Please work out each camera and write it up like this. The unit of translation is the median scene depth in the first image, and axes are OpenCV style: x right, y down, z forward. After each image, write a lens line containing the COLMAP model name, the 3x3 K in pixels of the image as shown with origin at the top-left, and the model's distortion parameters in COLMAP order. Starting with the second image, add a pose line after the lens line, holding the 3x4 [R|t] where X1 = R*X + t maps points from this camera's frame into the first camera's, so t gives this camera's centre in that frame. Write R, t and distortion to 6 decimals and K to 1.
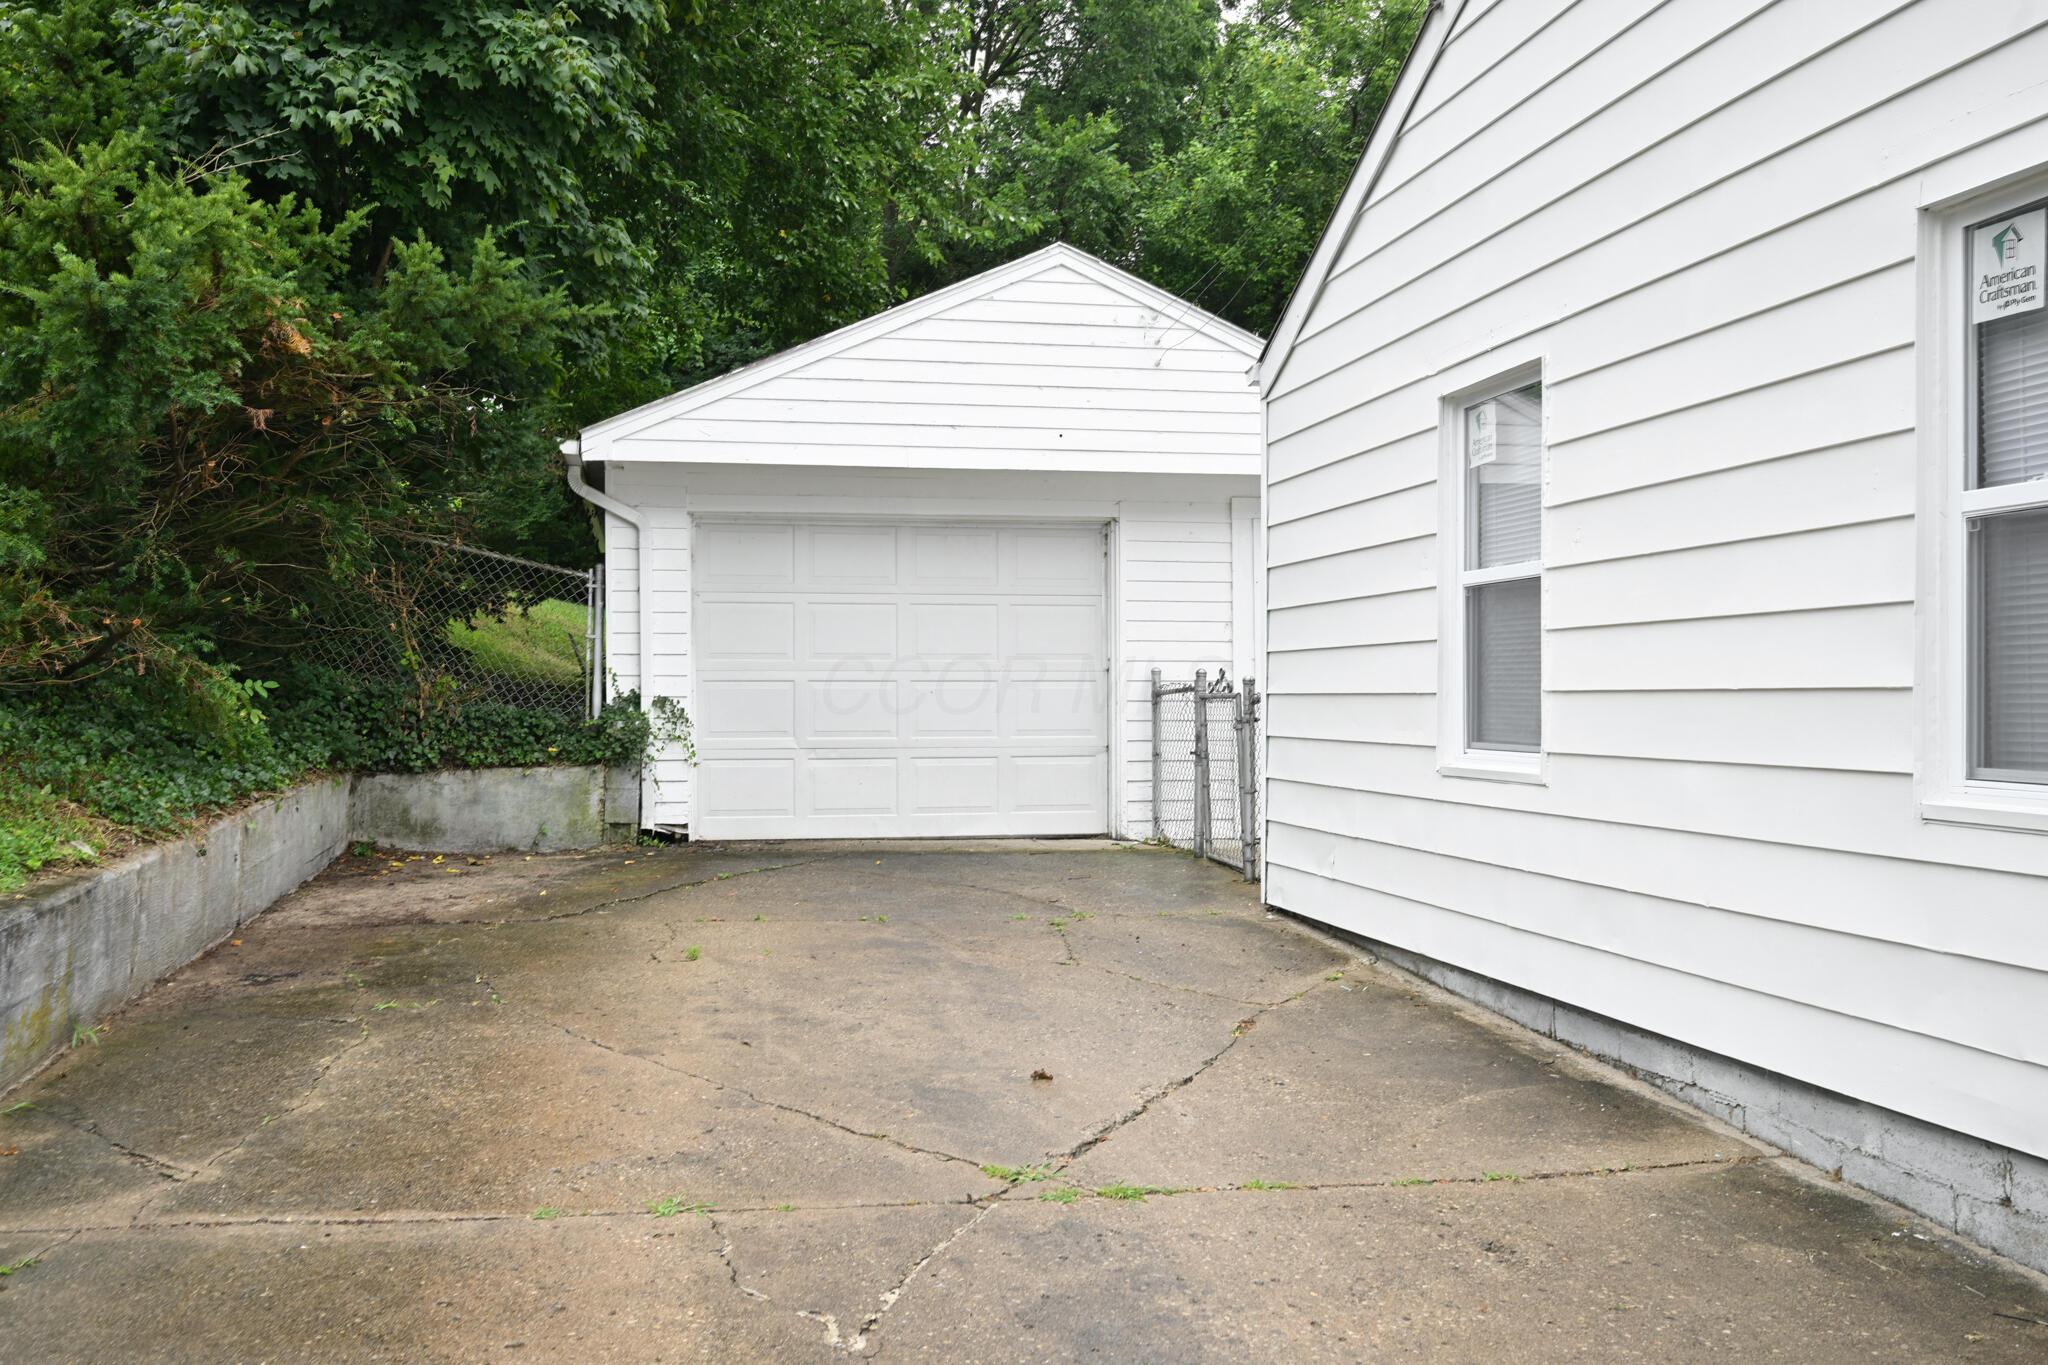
lens RADIAL K [[1776.3, 0, 1025.2], [0, 1776.3, 701.4], [0, 0, 1]] dist [-0.005497, -0.002516]
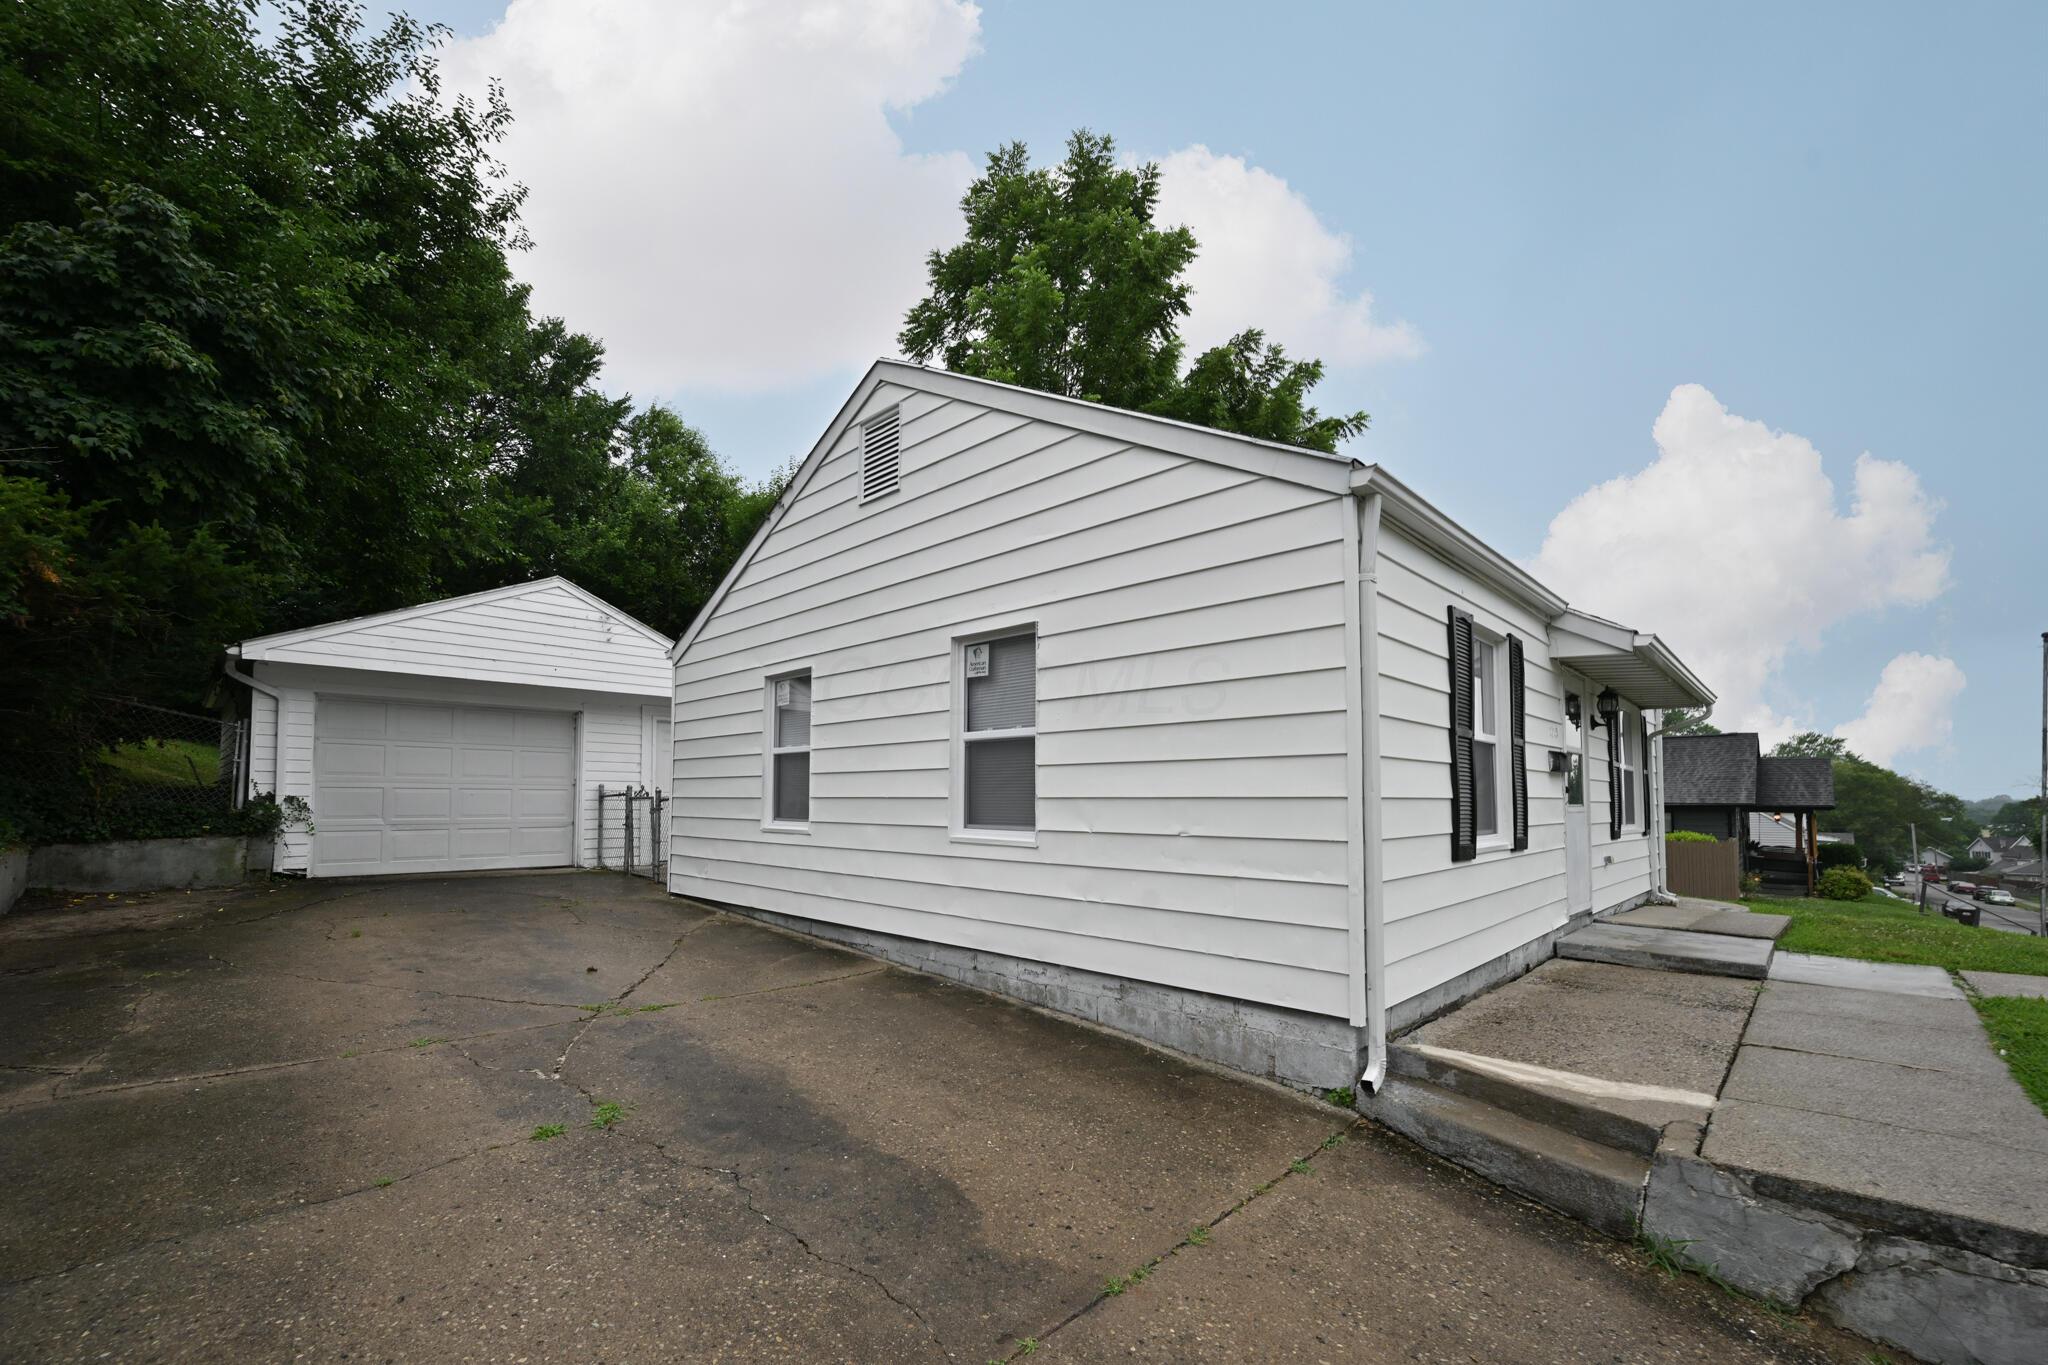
lens RADIAL K [[832.7, 0, 1027.5], [0, 832.7, 765.1], [0, 0, 1]] dist [0.000271, -0.000166]
pose [[0.821598, 0.029542, 0.569301, -0.093733], [-0.004990, 0.998991, -0.044638, -0.000216], [-0.570045, 0.033833, 0.820916, -0.111978]]
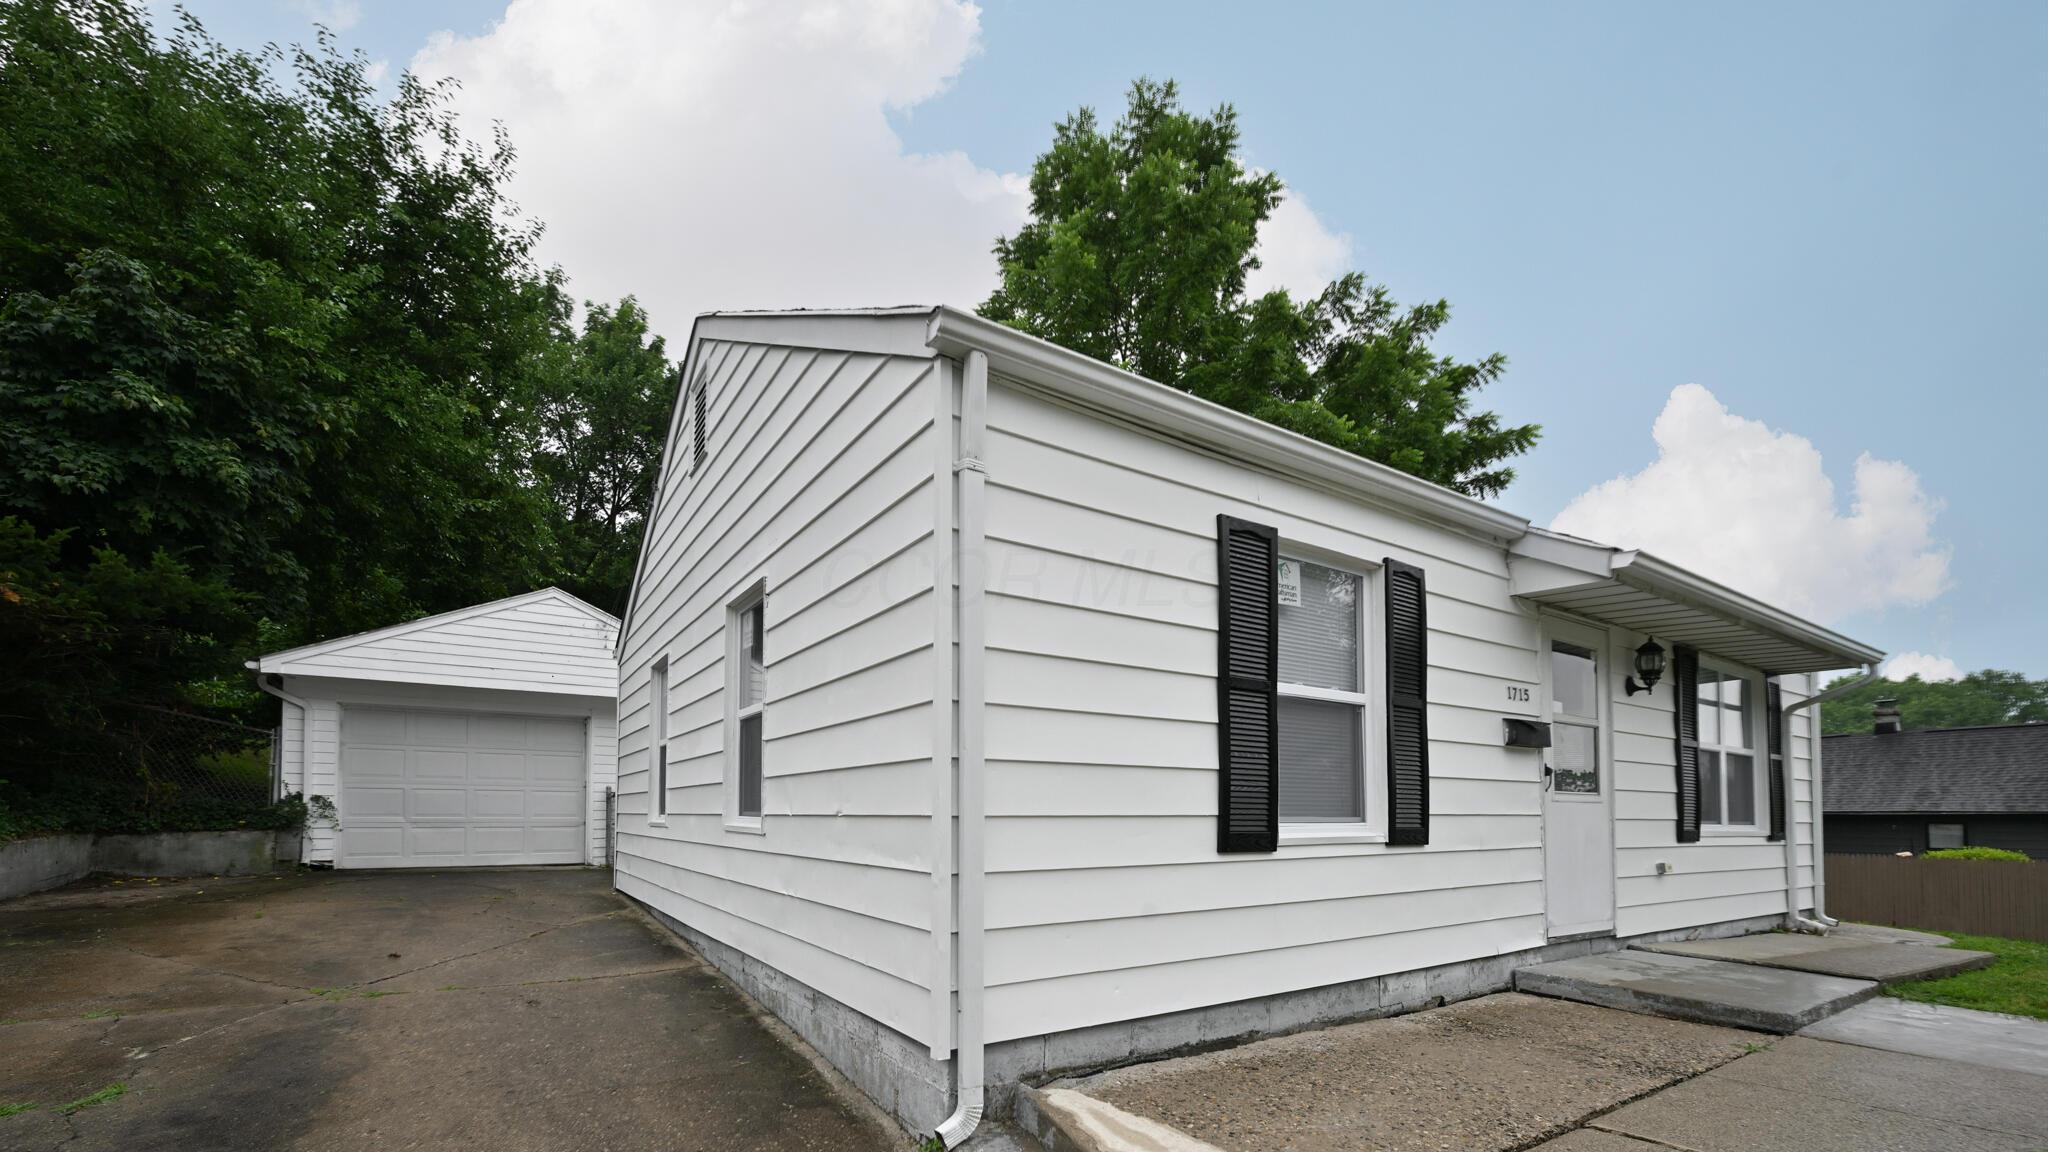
lens RADIAL K [[826.5, 0, 1034.7], [0, 826.5, 797.0], [0, 0, 1]] dist [-0.001732, 0.000253]
pose [[0.929303, 0.013469, 0.369073, 0.241268], [-0.004763, 0.999689, -0.024491, 0.021632], [-0.369288, 0.021001, 0.929078, -0.173523]]
